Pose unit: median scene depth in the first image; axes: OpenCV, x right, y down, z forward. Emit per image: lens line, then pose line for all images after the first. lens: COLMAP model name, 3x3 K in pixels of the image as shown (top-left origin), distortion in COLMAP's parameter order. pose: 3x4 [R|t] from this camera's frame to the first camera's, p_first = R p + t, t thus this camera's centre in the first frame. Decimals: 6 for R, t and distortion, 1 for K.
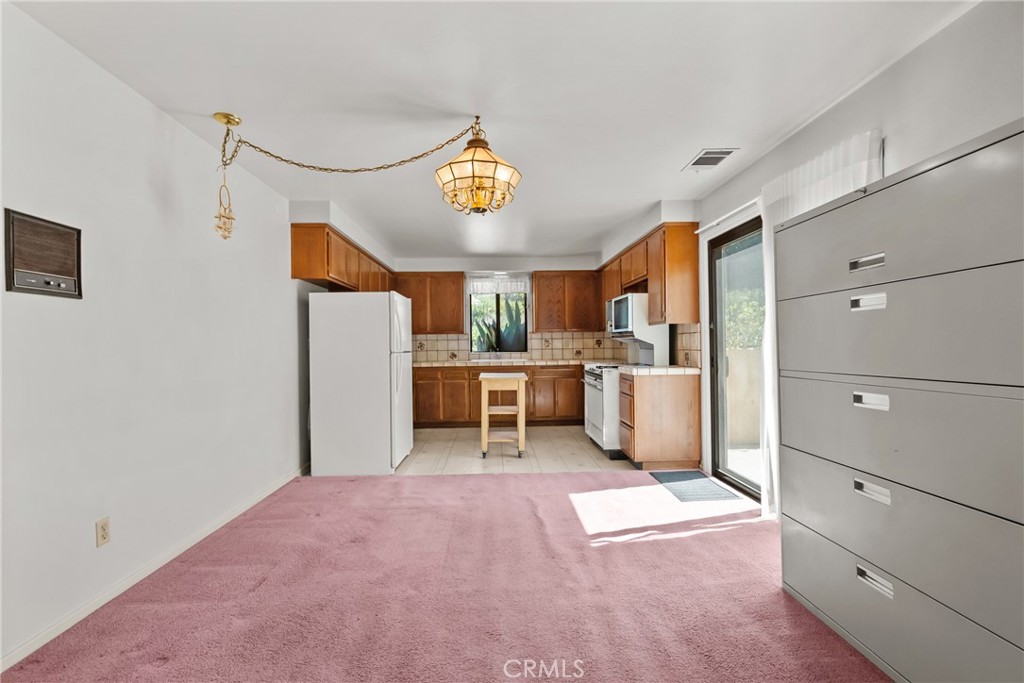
lens RADIAL K [[469.0, 0, 510.7], [0, 469.0, 342.6], [0, 0, 1]] dist [-0.002984, -0.000180]
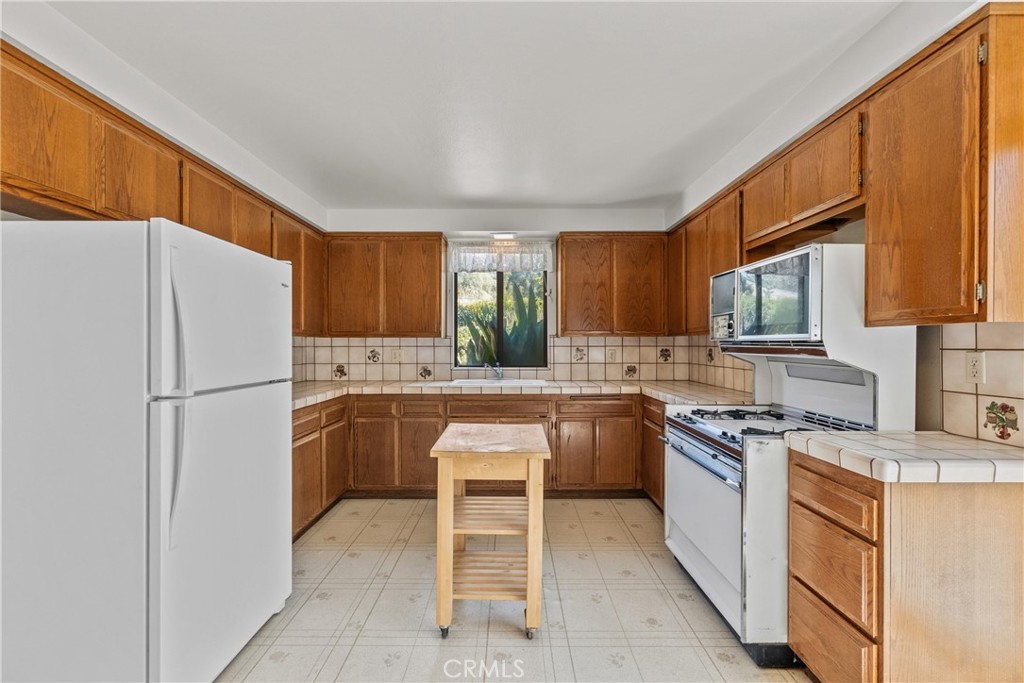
lens RADIAL K [[469.0, 0, 512.0], [0, 469.0, 342.0], [0, 0, 1]] dist [-0.002984, -0.000180]
pose [[0.999382, 0.012037, -0.033029, 0.010317], [-0.012010, 0.999927, 0.001020, -0.014256], [0.033039, -0.000622, 0.999454, 0.410299]]
